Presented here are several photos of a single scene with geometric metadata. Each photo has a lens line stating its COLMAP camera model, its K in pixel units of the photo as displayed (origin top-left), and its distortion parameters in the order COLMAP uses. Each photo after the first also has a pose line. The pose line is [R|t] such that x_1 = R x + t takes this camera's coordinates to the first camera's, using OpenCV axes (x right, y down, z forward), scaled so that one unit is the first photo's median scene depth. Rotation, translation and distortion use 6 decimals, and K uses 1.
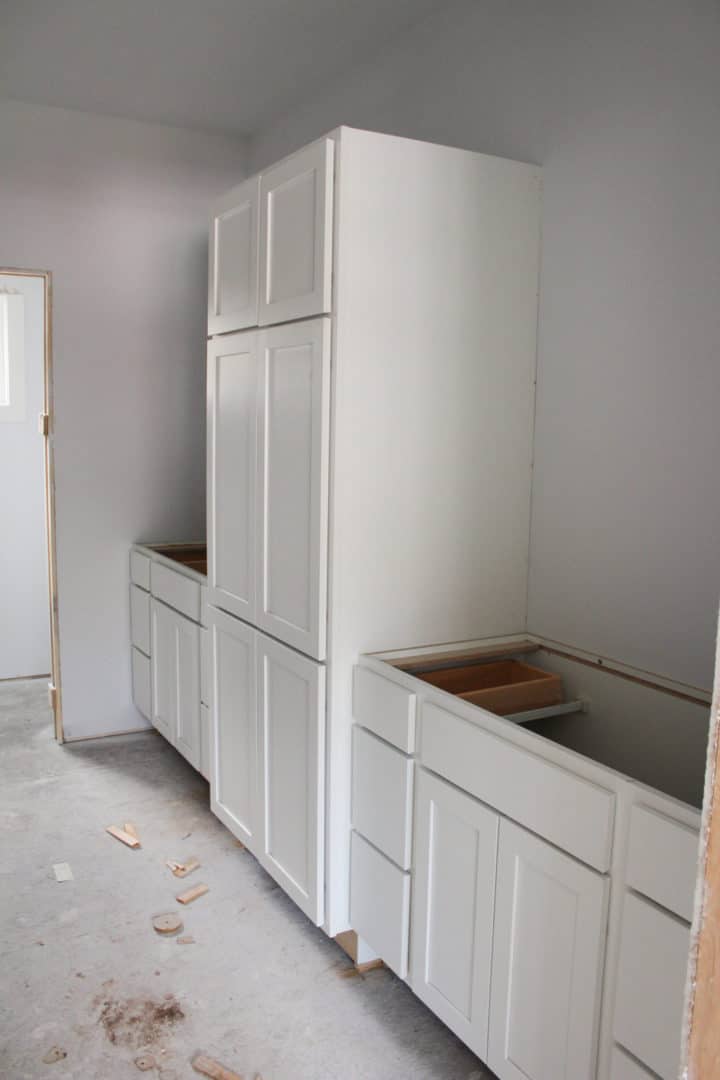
lens RADIAL K [[900.9, 0, 360.0], [0, 900.9, 540.0], [0, 0, 1]] dist [-0.166885, 0.145938]
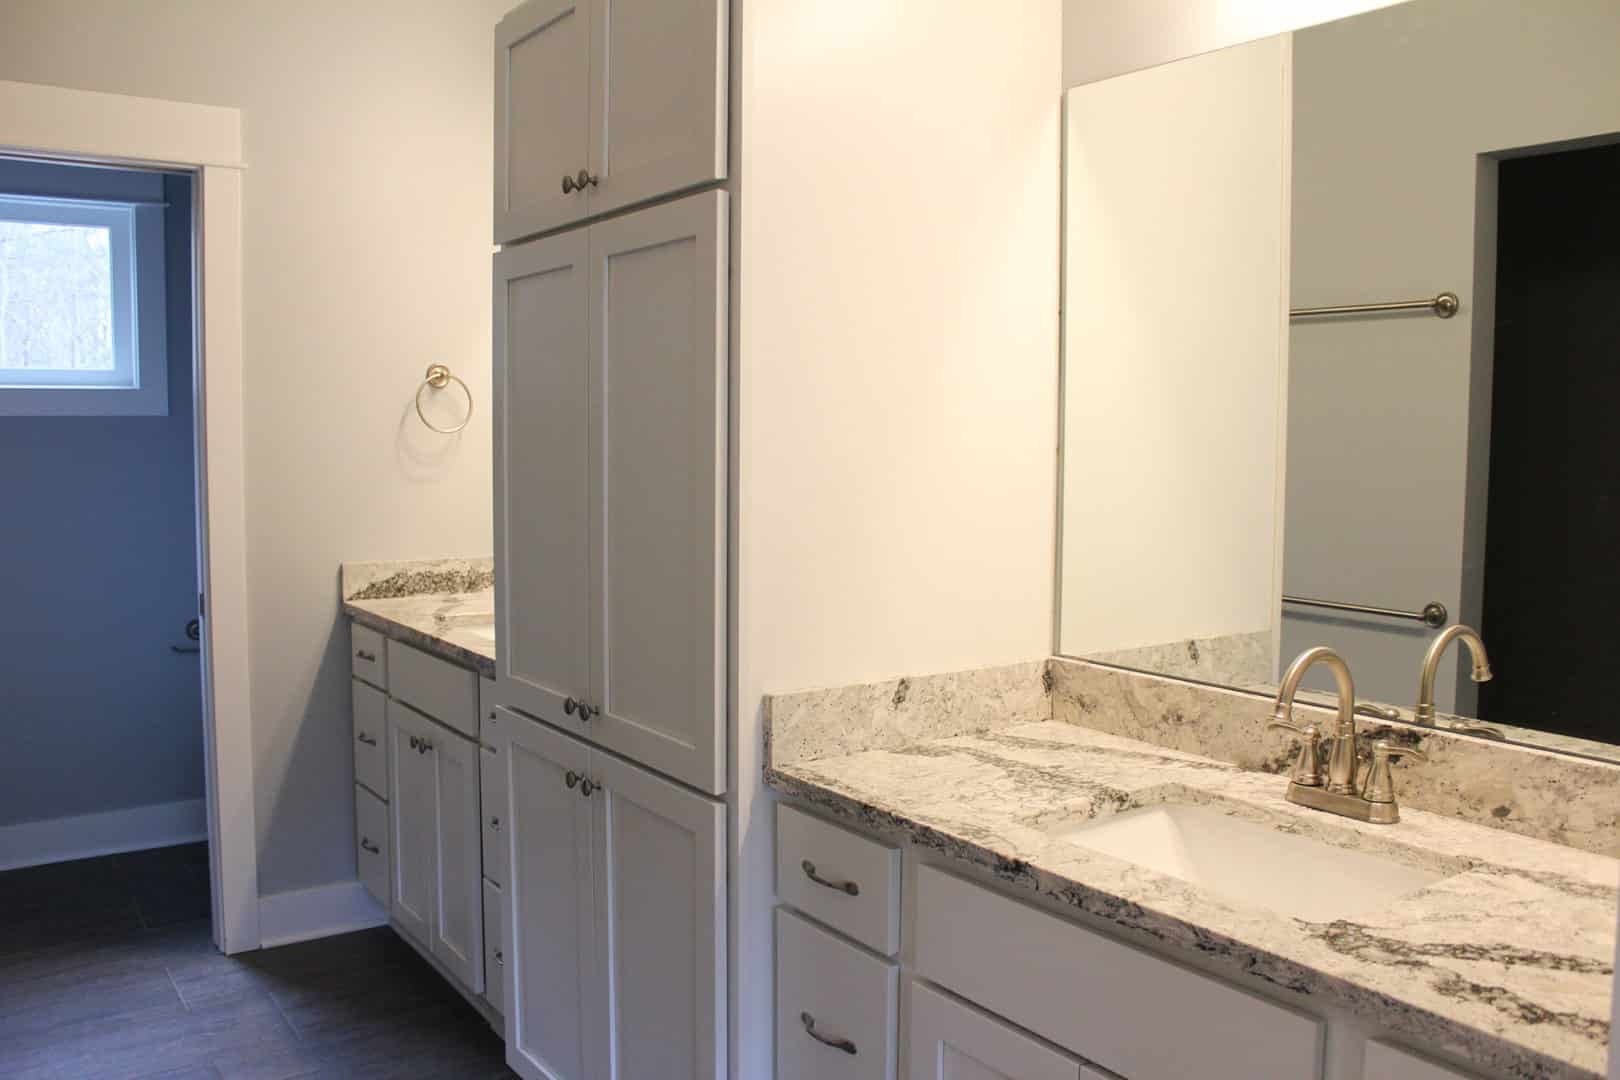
lens RADIAL K [[1351.4, 0, 810.0], [0, 1351.4, 540.0], [0, 0, 1]] dist [-0.166885, 0.145938]
pose [[0.995048, -0.021318, 0.097088, -0.063898], [0.026570, 0.998234, -0.053127, 0.020864], [-0.095784, 0.055444, 0.993857, 0.148910]]
